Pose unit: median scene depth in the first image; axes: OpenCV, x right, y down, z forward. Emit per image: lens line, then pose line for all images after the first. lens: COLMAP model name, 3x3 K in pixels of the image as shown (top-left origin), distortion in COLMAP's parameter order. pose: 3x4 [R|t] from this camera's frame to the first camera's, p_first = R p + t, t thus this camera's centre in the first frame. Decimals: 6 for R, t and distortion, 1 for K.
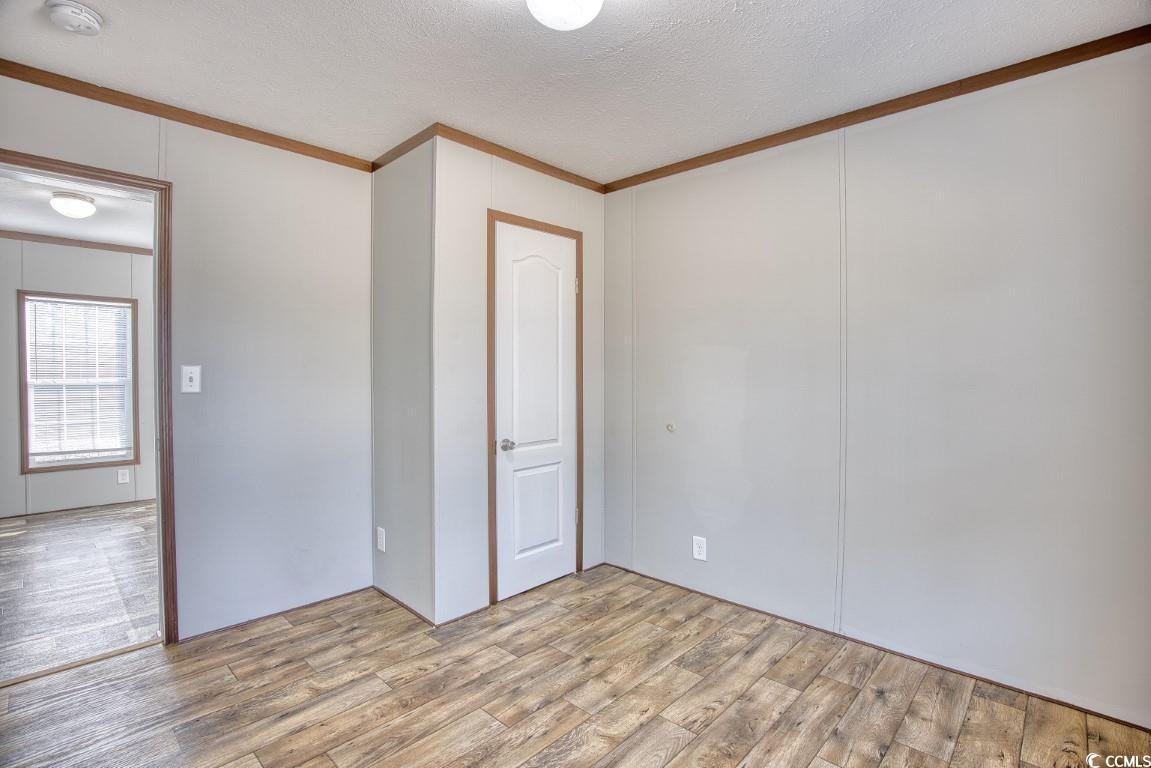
lens RADIAL K [[557.8, 0, 571.3], [0, 557.8, 392.1], [0, 0, 1]] dist [-0.047267, 0.012005]
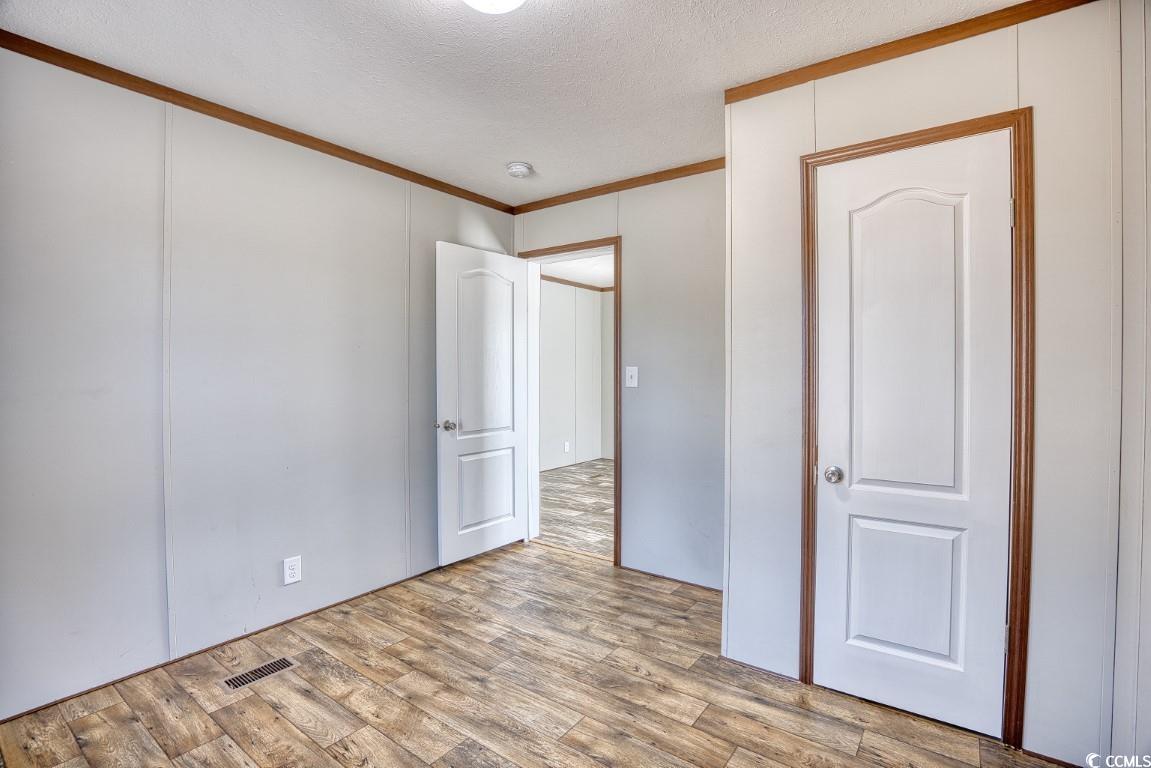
lens RADIAL K [[557.8, 0, 571.9], [0, 557.8, 380.0], [0, 0, 1]] dist [-0.047267, 0.012005]
pose [[0.105719, 0.014201, -0.994295, 1.000382], [-0.038722, 0.999198, 0.010153, -0.035390], [0.993642, 0.037428, 0.106184, 1.076257]]
